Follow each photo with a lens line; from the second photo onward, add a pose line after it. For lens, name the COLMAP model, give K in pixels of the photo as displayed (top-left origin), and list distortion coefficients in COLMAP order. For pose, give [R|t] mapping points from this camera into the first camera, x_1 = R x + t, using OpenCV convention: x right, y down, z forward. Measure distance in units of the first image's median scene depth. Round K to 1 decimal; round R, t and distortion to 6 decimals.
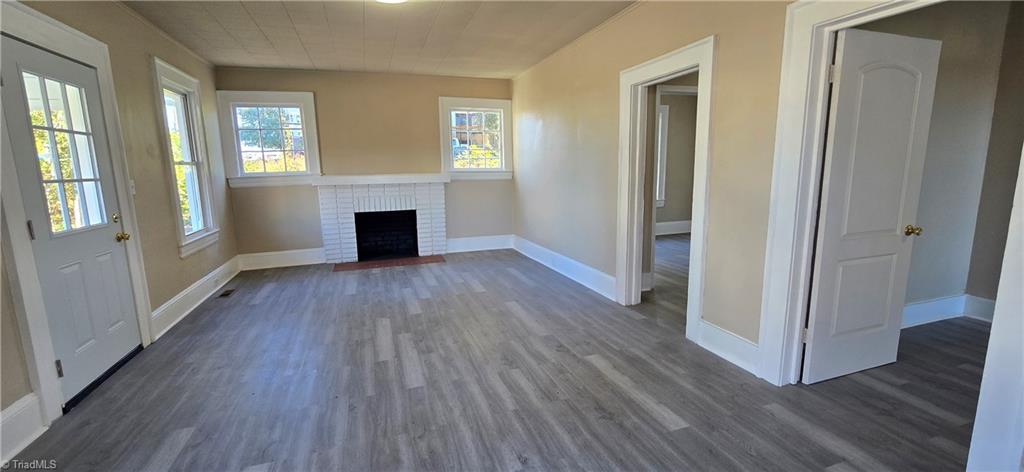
lens RADIAL K [[423.5, 0, 512.6], [0, 423.5, 236.3], [0, 0, 1]] dist [-0.002376, -0.000454]
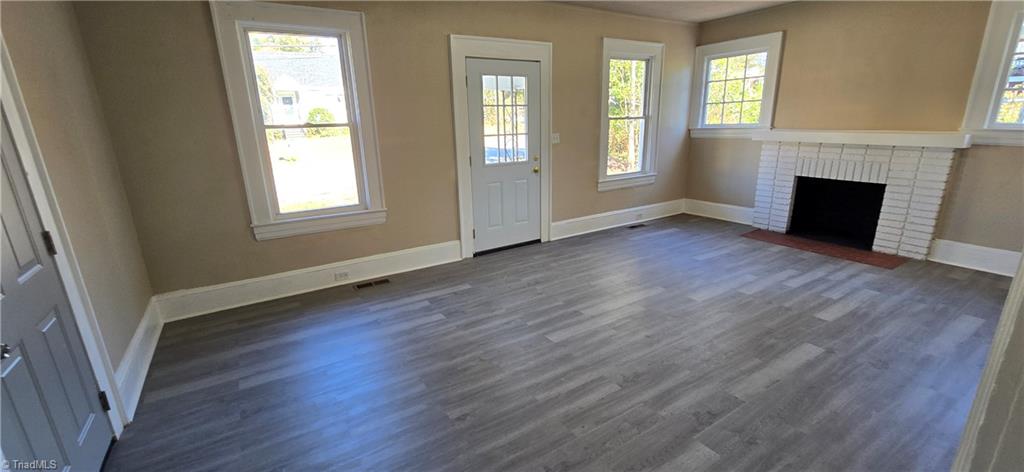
lens RADIAL K [[423.5, 0, 511.7], [0, 423.5, 237.7], [0, 0, 1]] dist [-0.002376, -0.000454]
pose [[0.232183, 0.278200, -0.932039, 0.517473], [-0.137597, 0.957983, 0.251667, -0.121520], [0.962891, 0.069813, 0.260707, 0.429057]]
